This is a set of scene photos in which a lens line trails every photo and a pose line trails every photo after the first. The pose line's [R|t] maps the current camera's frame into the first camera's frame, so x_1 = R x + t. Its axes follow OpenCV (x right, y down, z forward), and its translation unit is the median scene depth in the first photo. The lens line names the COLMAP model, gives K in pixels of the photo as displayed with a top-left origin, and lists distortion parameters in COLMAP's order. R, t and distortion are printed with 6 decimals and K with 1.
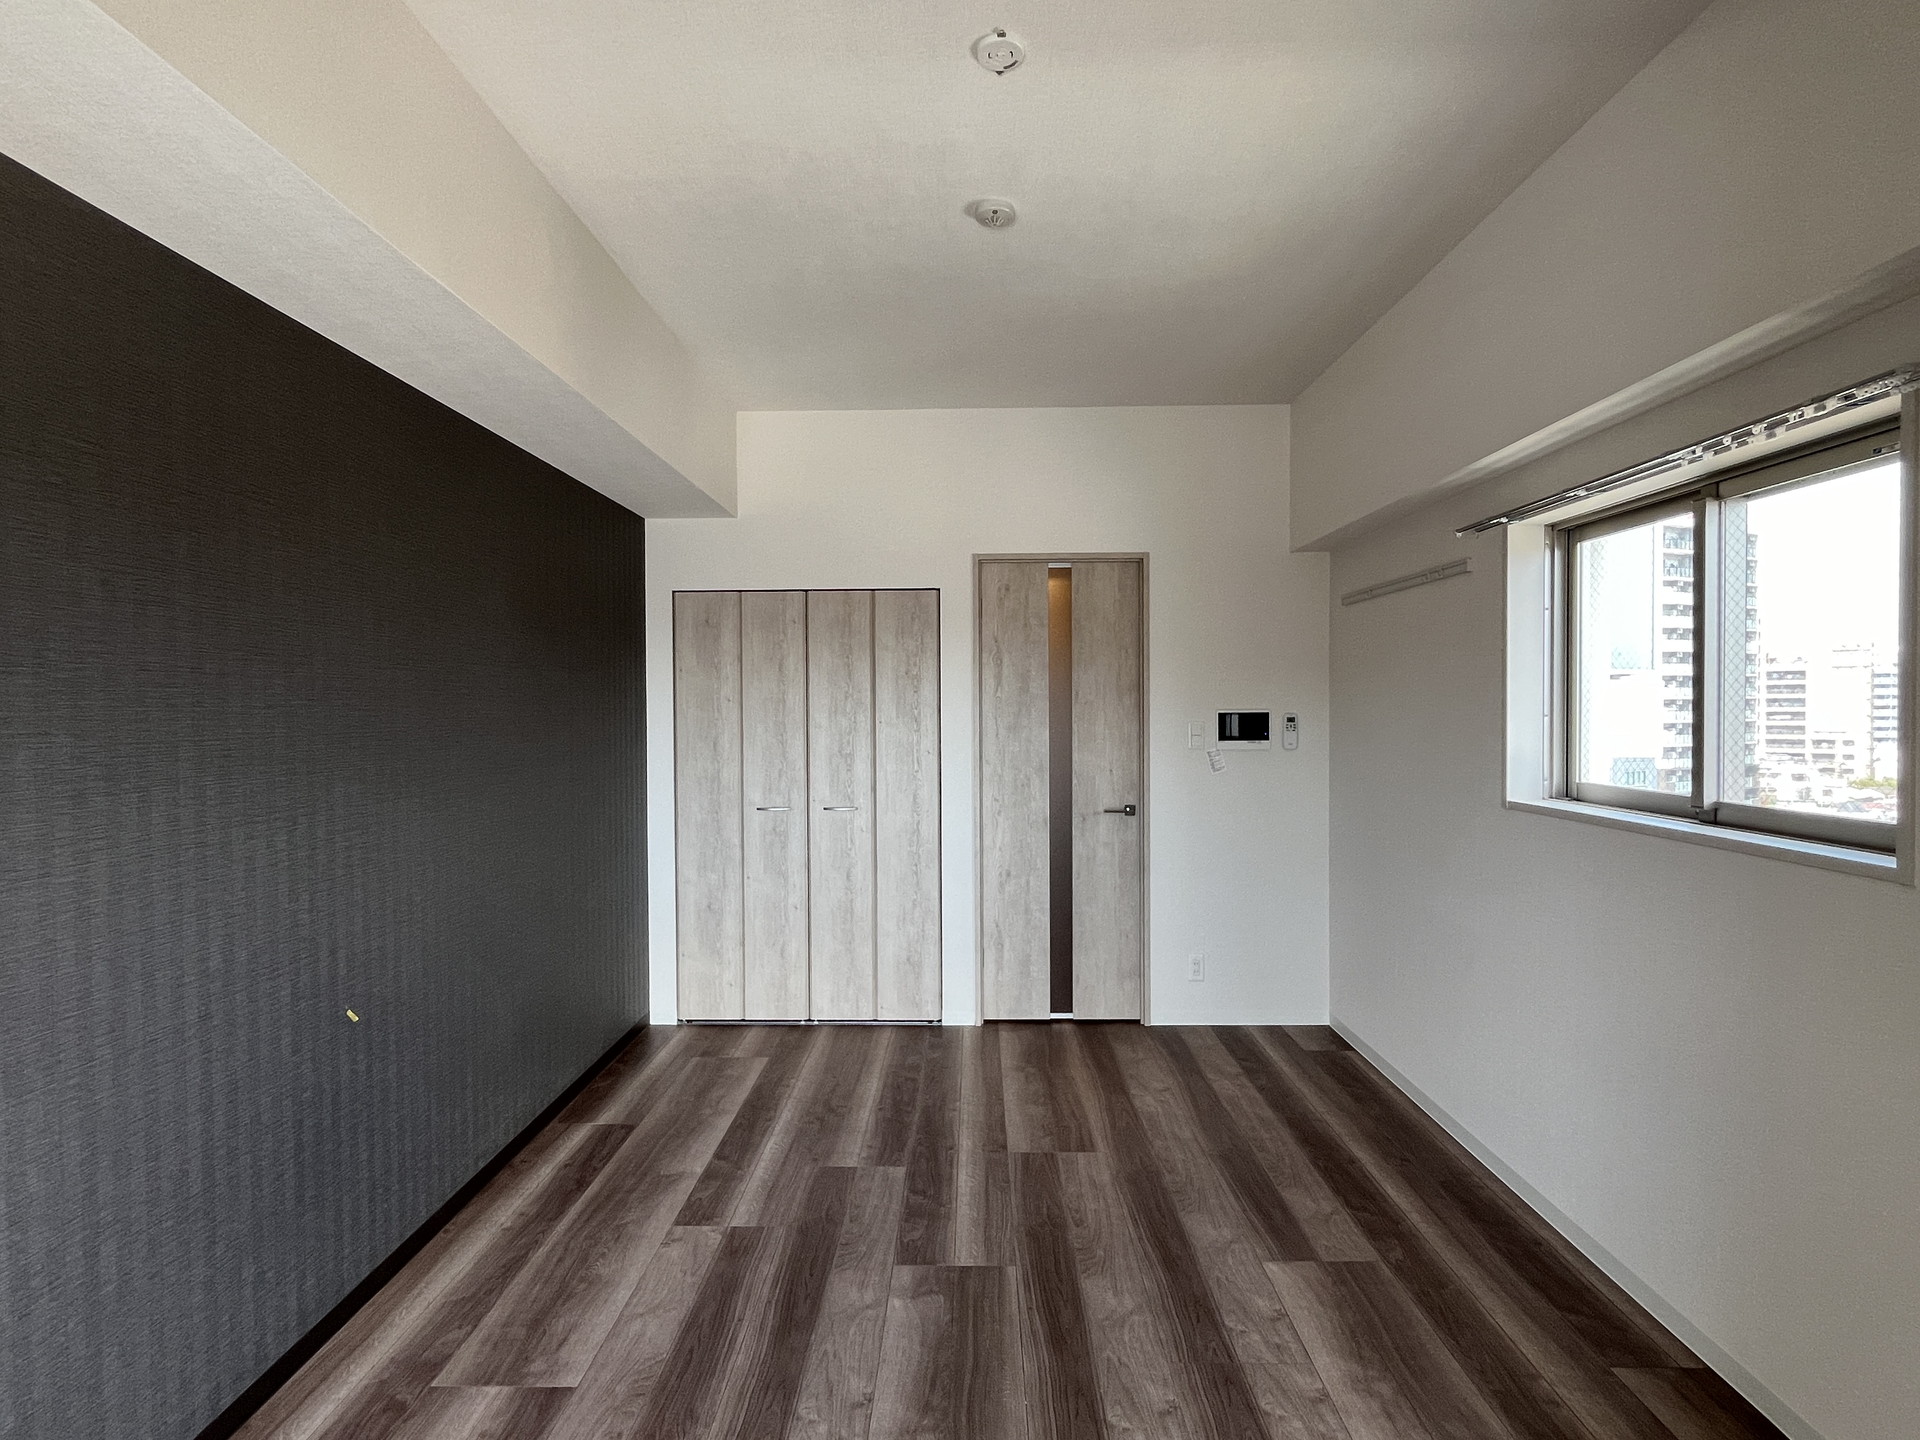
lens RADIAL K [[952.5, 0, 955.1], [0, 952.5, 720.1], [0, 0, 1]] dist [-0.000011, 0.000436]
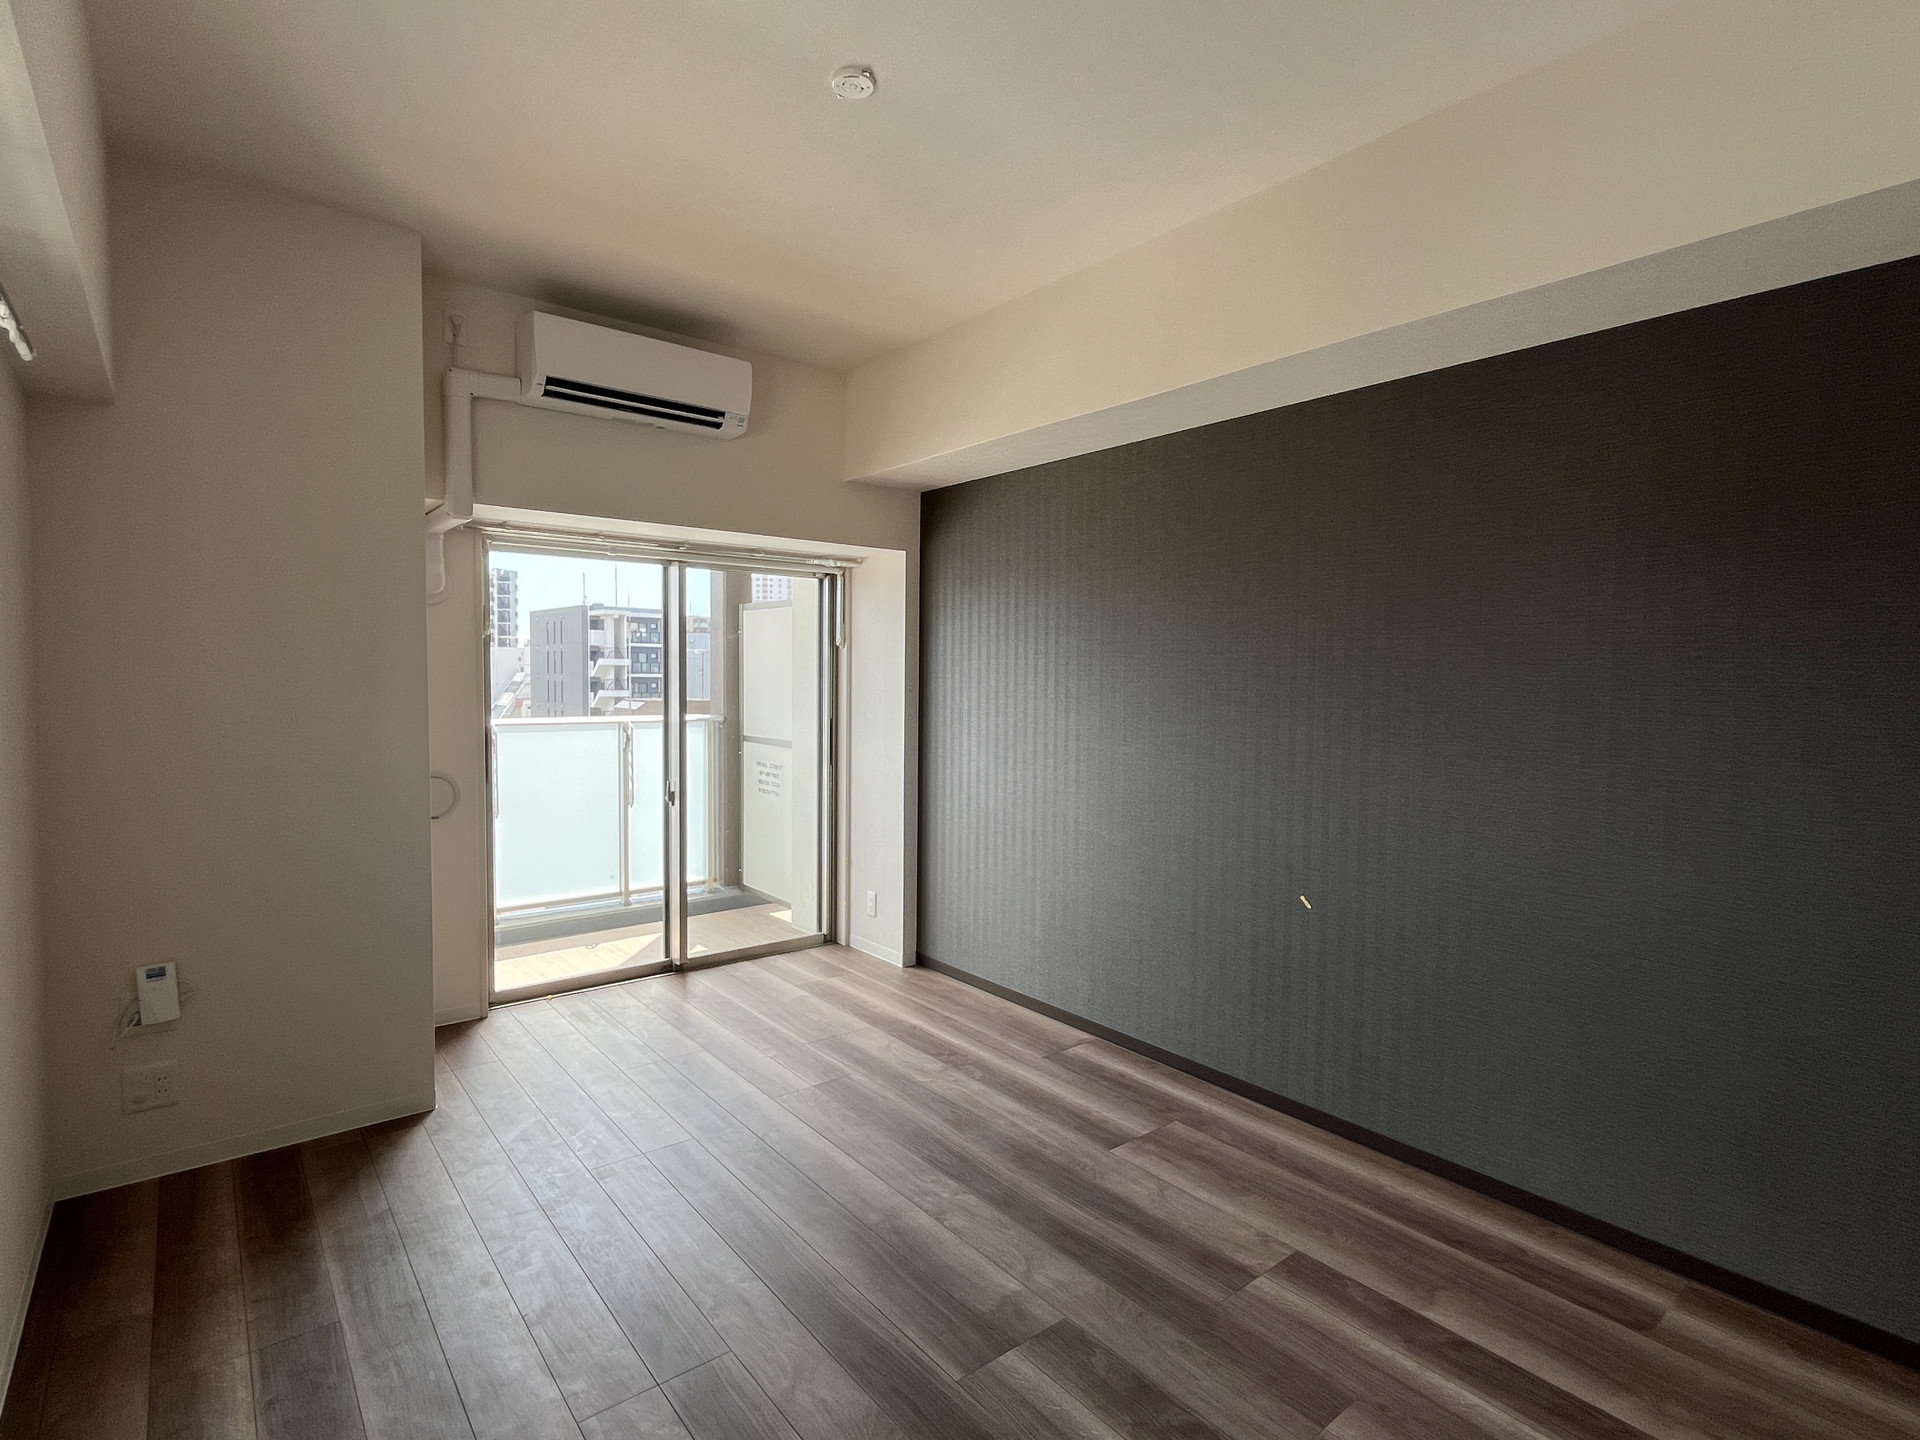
lens RADIAL K [[952.5, 0, 955.1], [0, 952.5, 720.1], [0, 0, 1]] dist [-0.000011, 0.000436]
pose [[-0.765769, 0.028347, -0.642490, 0.322373], [-0.014932, 0.997975, 0.061828, -0.010799], [0.642942, 0.056940, -0.763795, 0.914491]]
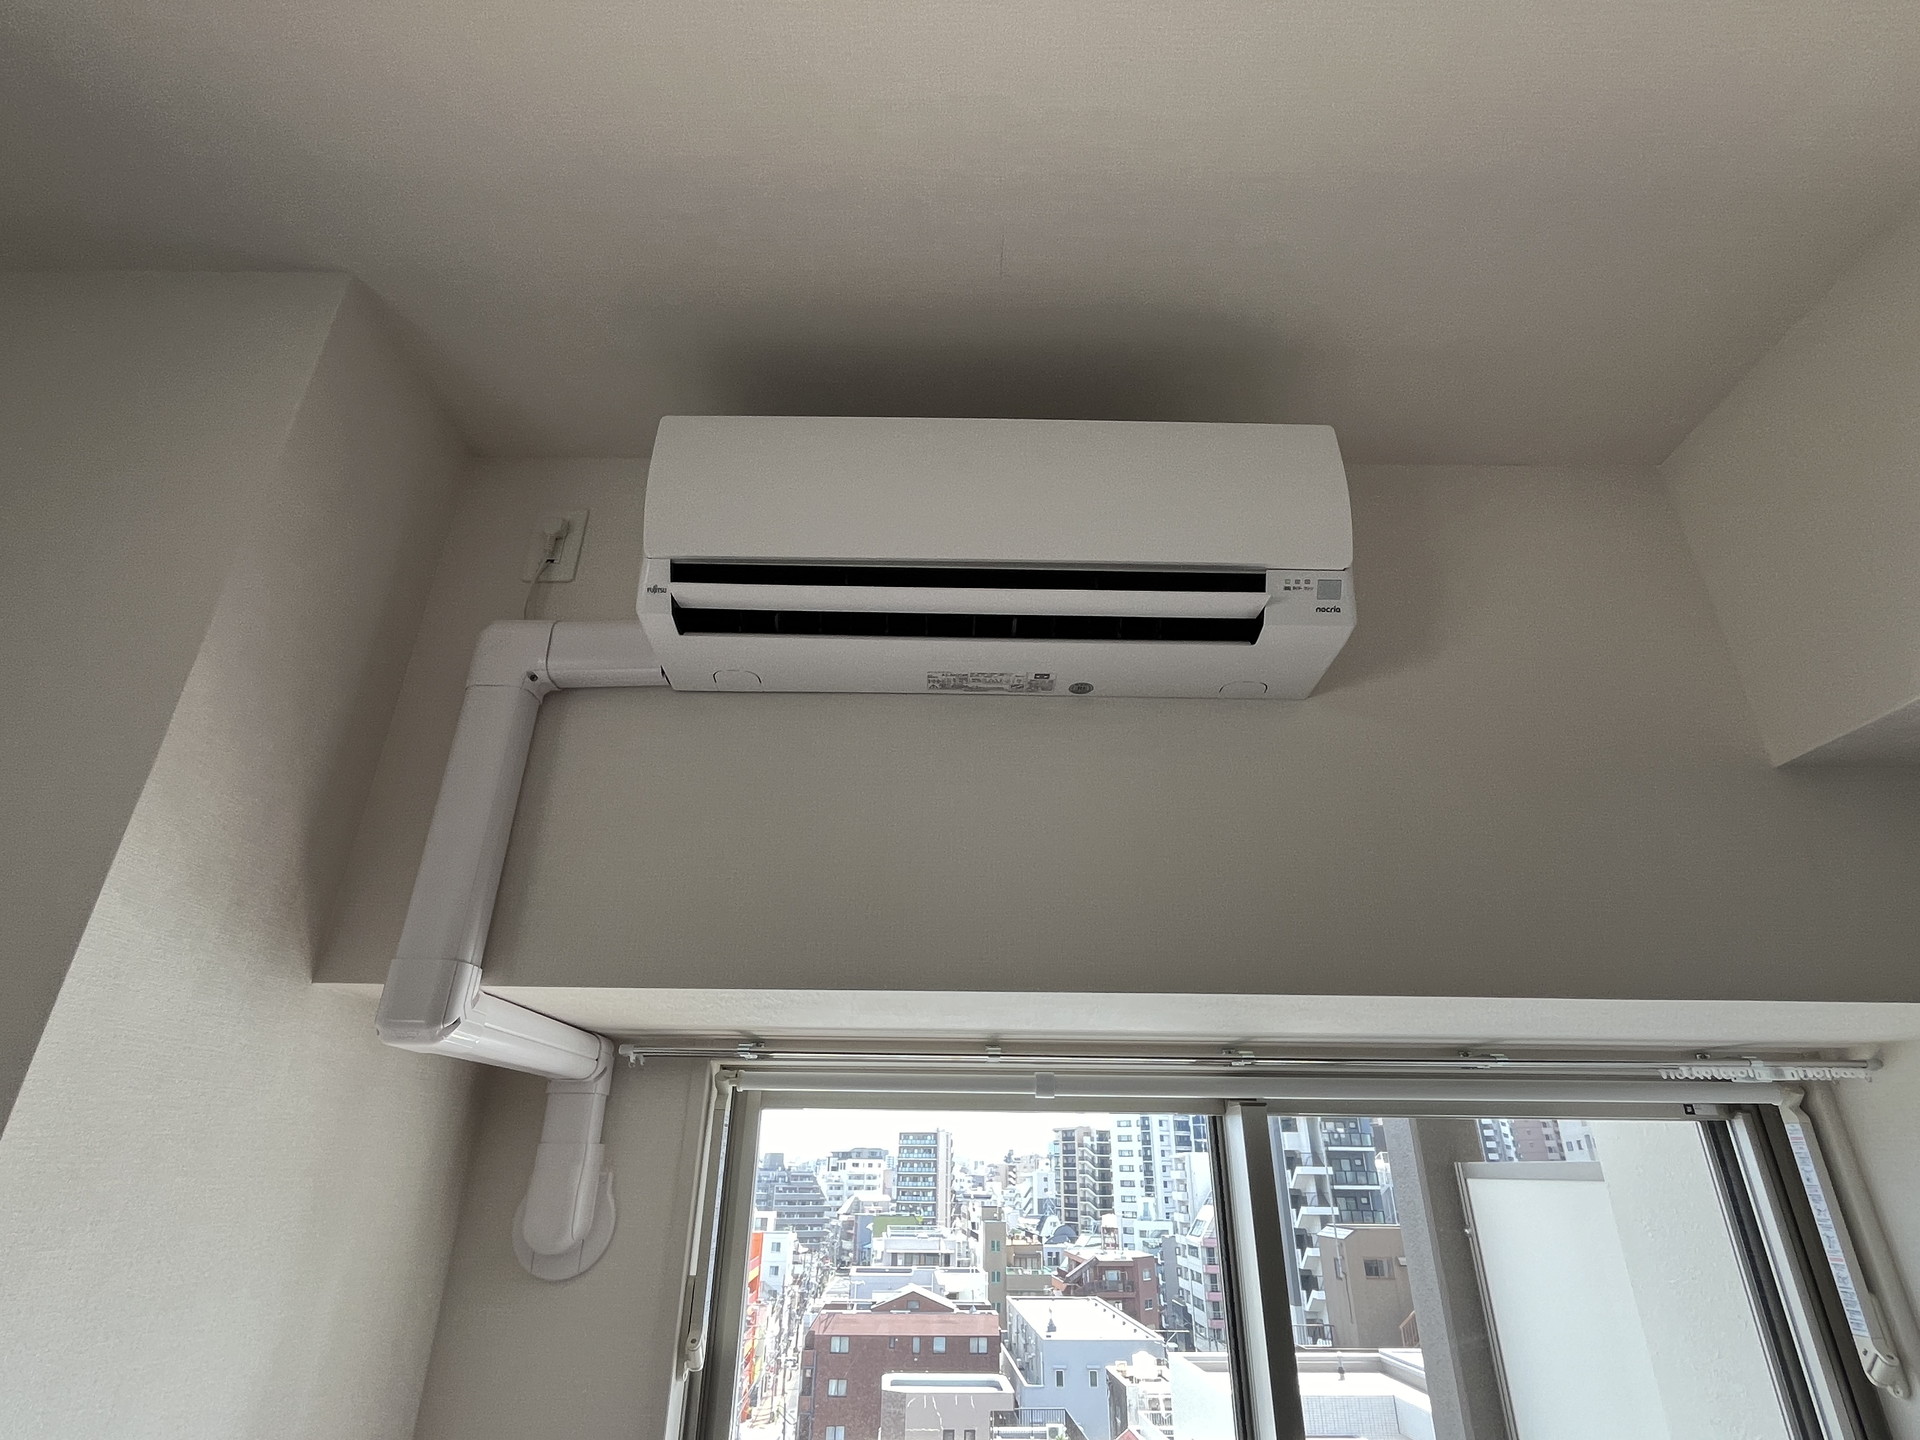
lens RADIAL K [[952.5, 0, 955.1], [0, 952.5, 720.1], [0, 0, 1]] dist [-0.000011, 0.000436]
pose [[-0.999718, -0.014734, -0.018615, -0.004198], [-0.005651, 0.909263, -0.416183, -0.096117], [0.023058, -0.415960, -0.909090, 0.297647]]
